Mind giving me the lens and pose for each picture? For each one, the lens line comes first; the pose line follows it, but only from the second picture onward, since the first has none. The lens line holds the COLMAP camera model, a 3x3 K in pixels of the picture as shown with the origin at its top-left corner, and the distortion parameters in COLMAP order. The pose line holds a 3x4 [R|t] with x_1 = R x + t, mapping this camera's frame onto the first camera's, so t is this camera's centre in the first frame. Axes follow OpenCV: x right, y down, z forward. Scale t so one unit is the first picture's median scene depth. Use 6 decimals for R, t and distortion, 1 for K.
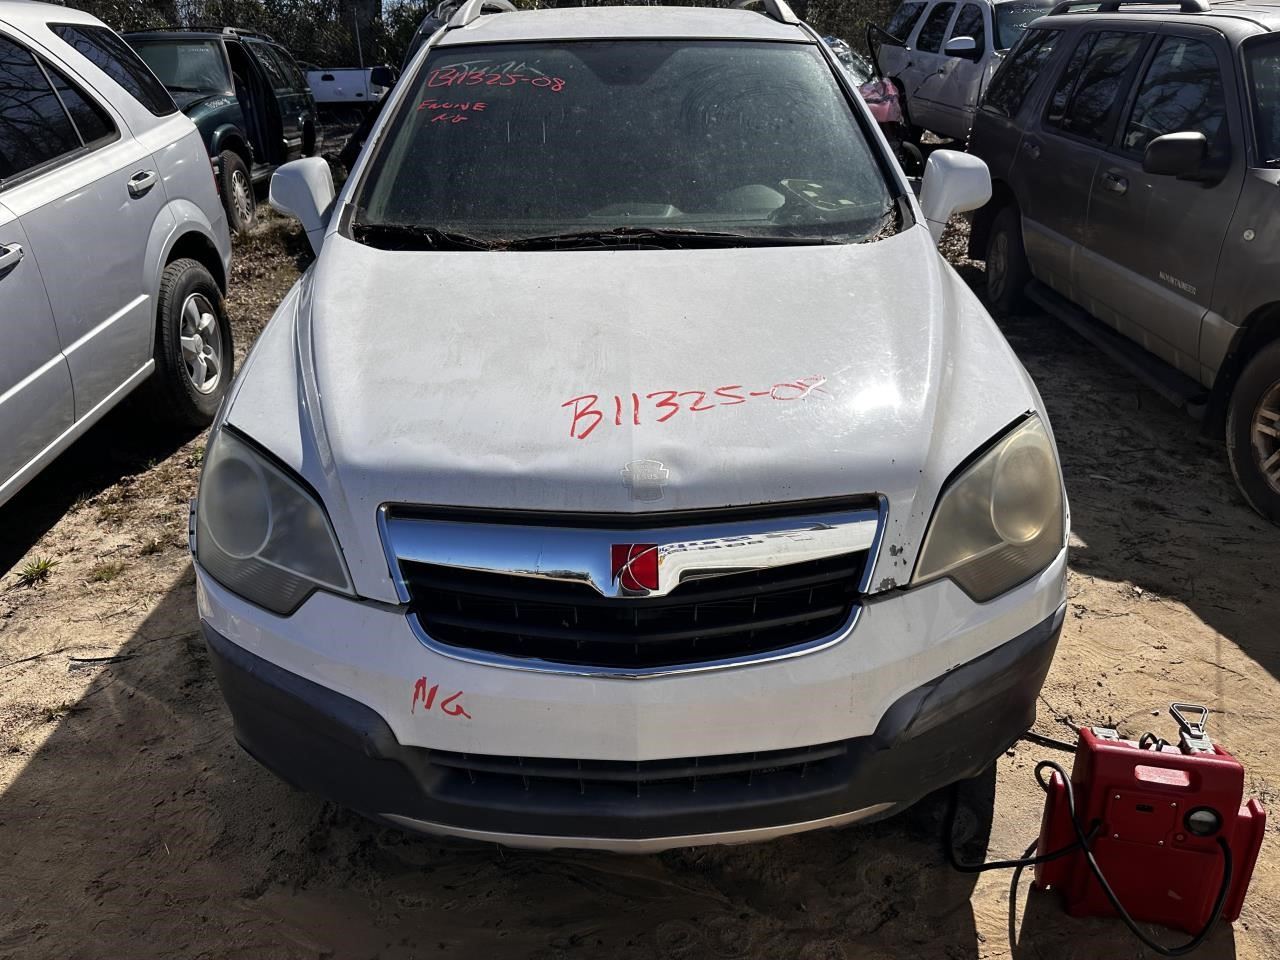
lens RADIAL K [[910.7, 0, 639.8], [0, 910.7, 479.0], [0, 0, 1]] dist [-0.006507, -0.001820]
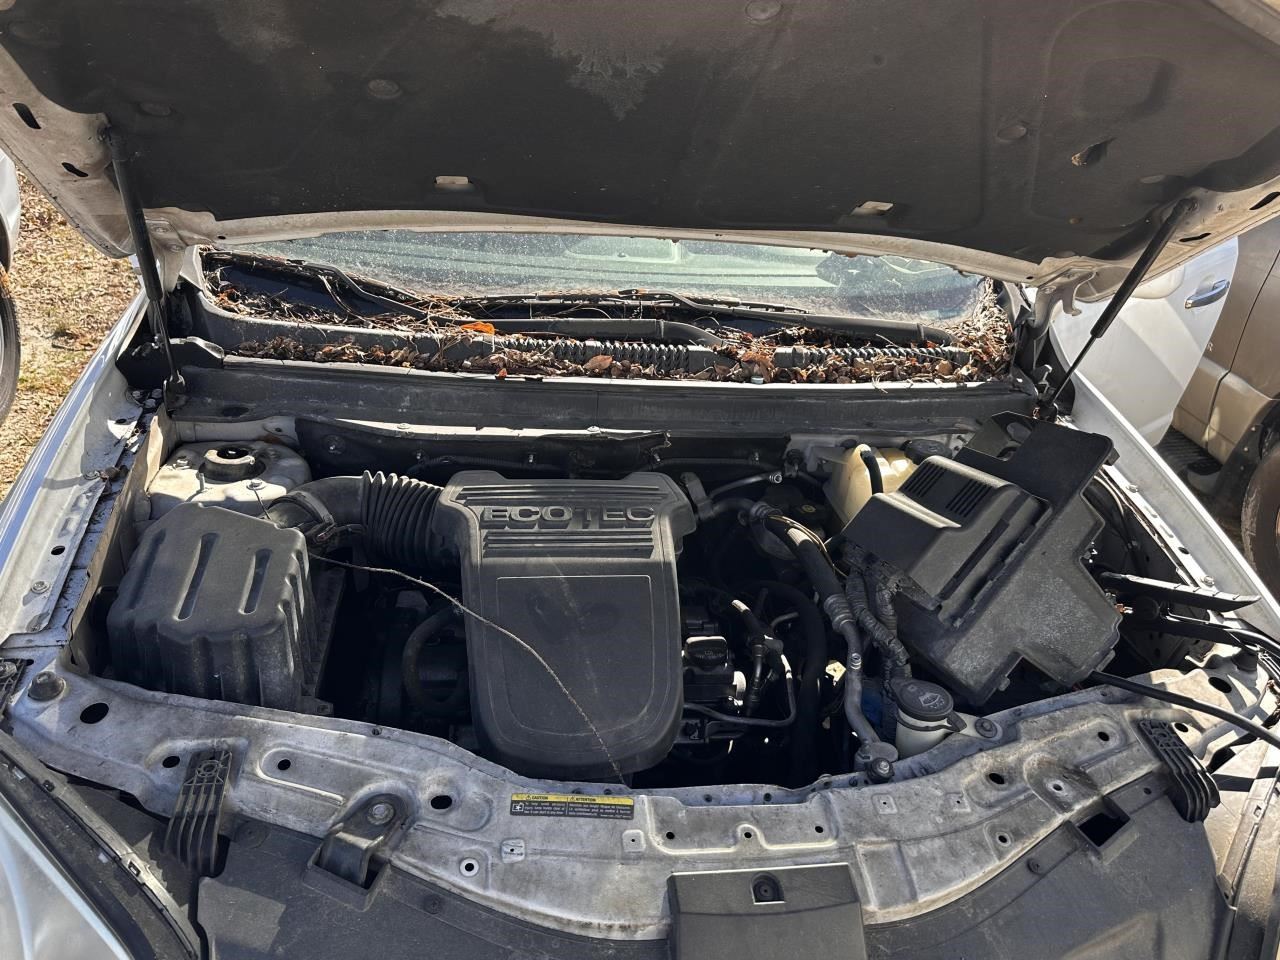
lens RADIAL K [[928.4, 0, 639.7], [0, 928.4, 481.6], [0, 0, 1]] dist [0.000256, -0.000842]
pose [[0.987580, 0.028143, 0.154576, -0.113629], [-0.035915, 0.998215, 0.047721, -0.167266], [-0.152957, -0.052680, 0.986828, 0.321926]]
